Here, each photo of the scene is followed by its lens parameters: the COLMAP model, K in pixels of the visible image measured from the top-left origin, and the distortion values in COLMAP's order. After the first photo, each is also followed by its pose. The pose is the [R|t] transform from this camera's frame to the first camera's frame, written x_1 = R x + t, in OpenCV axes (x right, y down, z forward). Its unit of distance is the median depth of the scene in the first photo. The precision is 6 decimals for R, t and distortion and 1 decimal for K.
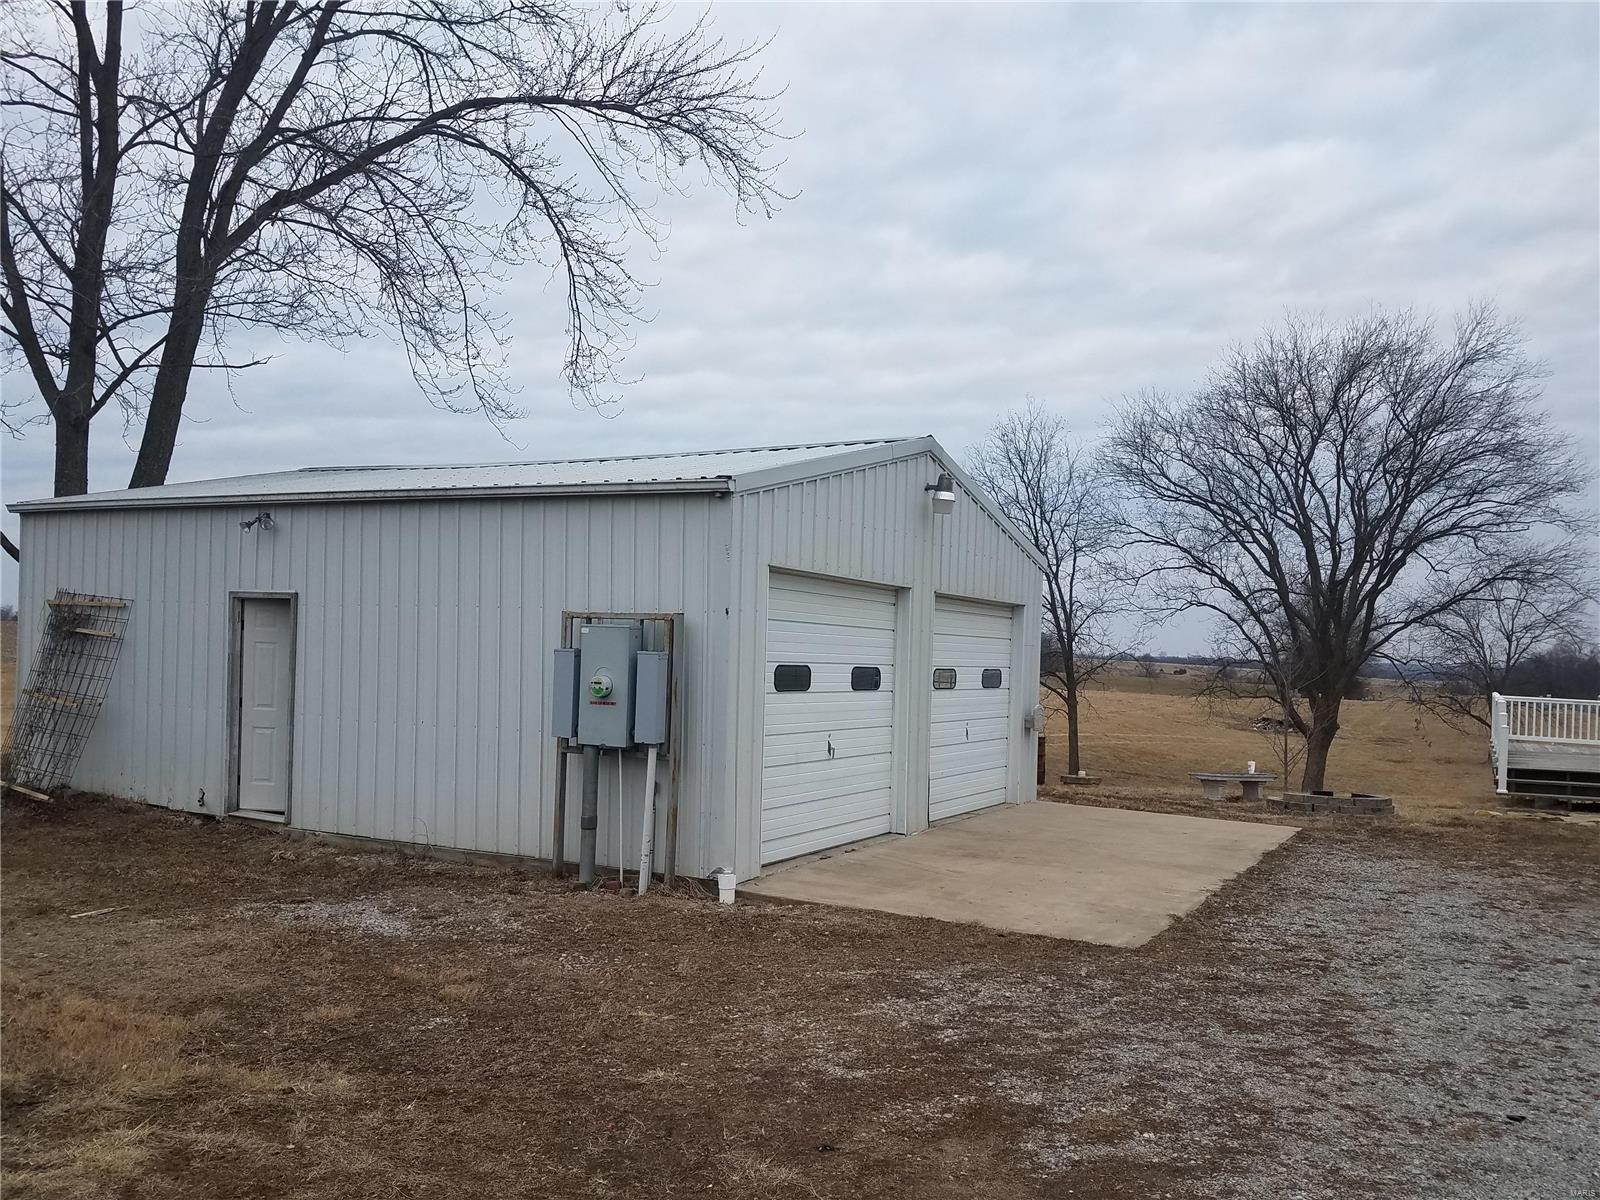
lens RADIAL K [[1209.6, 0, 813.1], [0, 1209.6, 617.9], [0, 0, 1]] dist [0.166368, -0.245286]
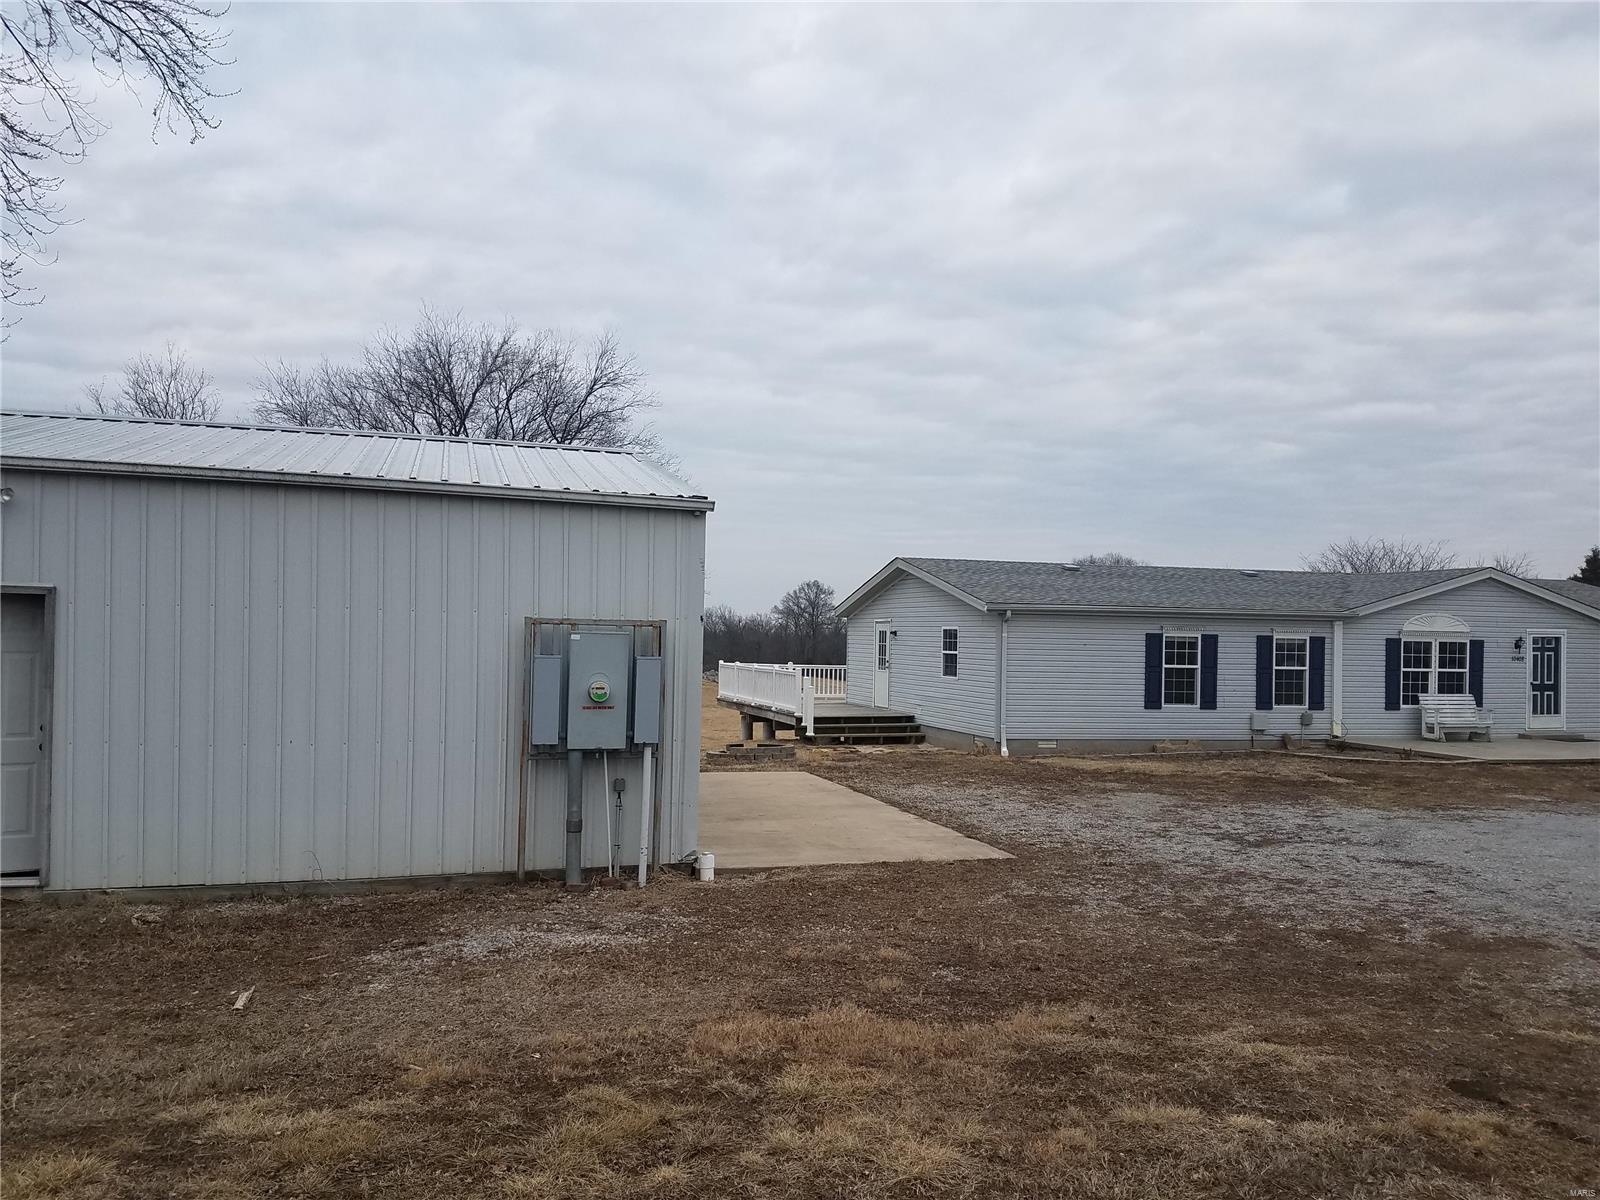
lens RADIAL K [[1200.5, 0, 800.0], [0, 1200.5, 600.0], [0, 0, 1]] dist [0.167501, -0.241895]
pose [[0.703040, 0.009469, 0.711087, -0.614400], [-0.019029, 0.999804, 0.005500, -0.023617], [-0.710895, -0.017398, 0.703083, 0.126291]]
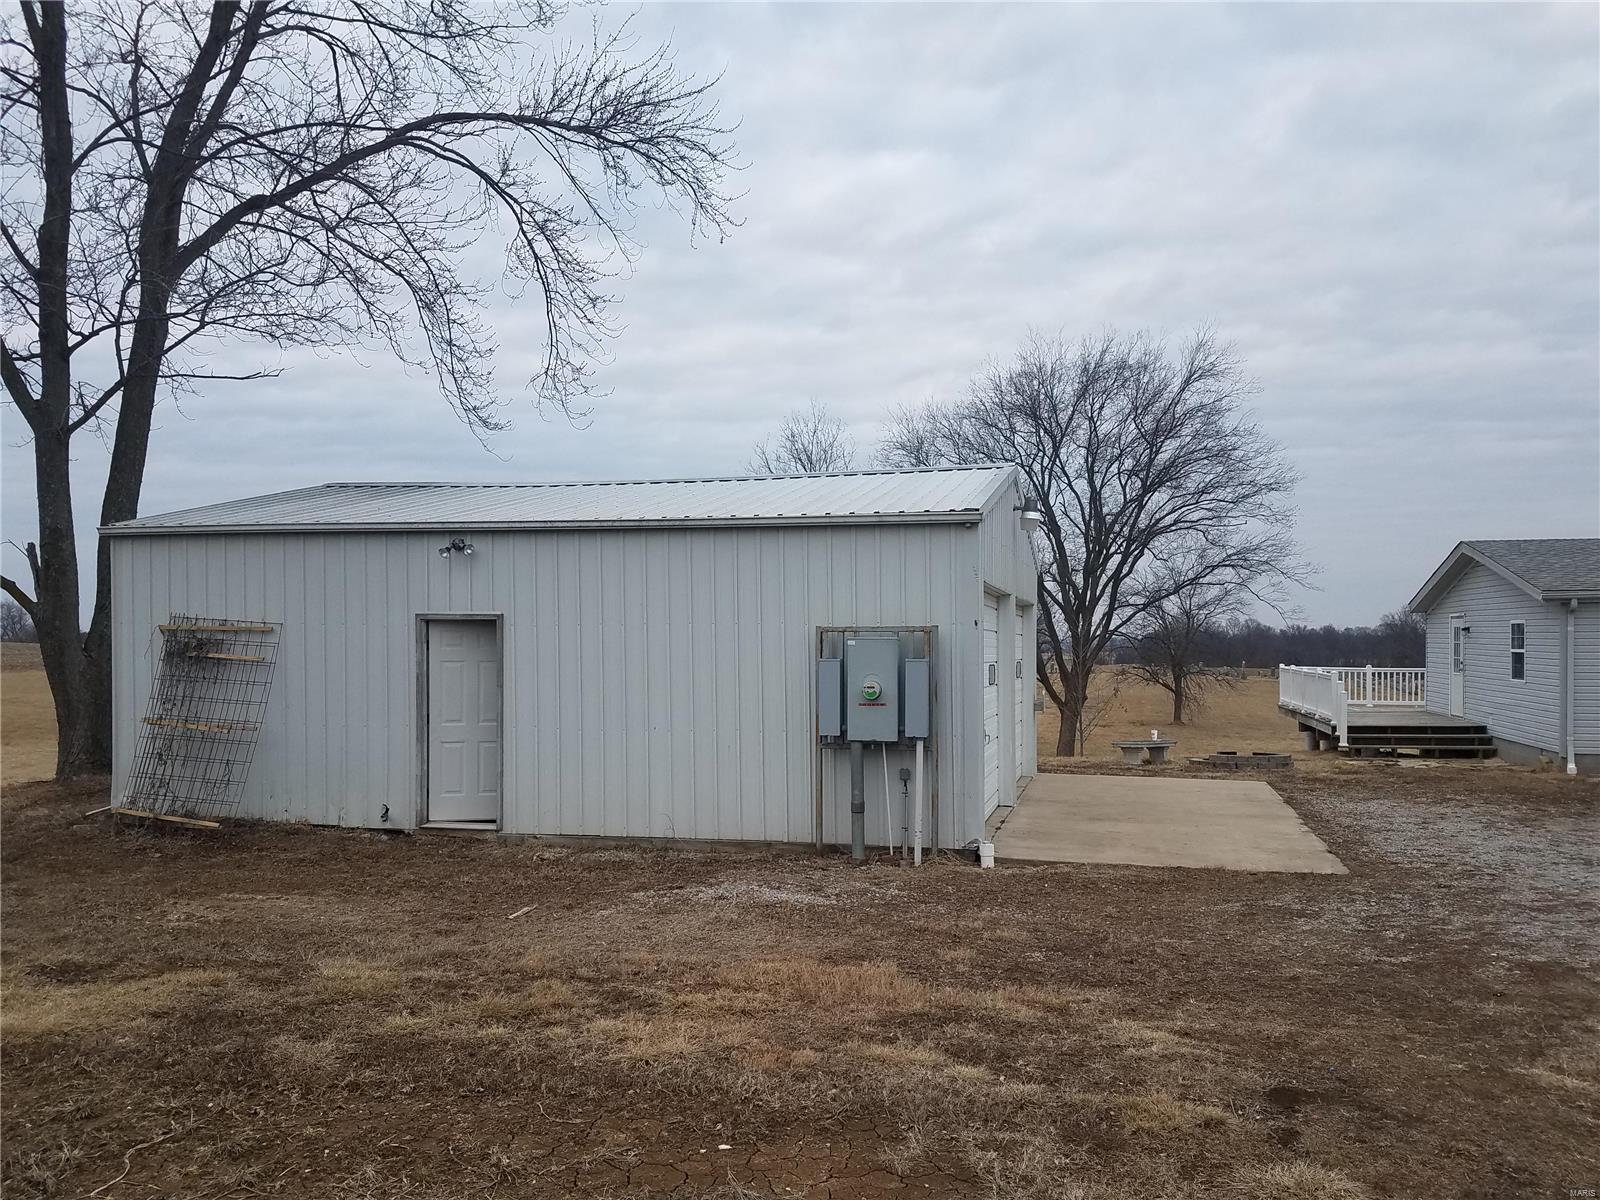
lens RADIAL K [[1209.6, 0, 813.1], [0, 1209.6, 617.9], [0, 0, 1]] dist [0.166368, -0.245286]
pose [[0.967187, -0.026474, 0.252682, -0.407679], [0.024015, 0.999630, 0.012809, -0.022847], [-0.252927, -0.006320, 0.967465, -0.084498]]
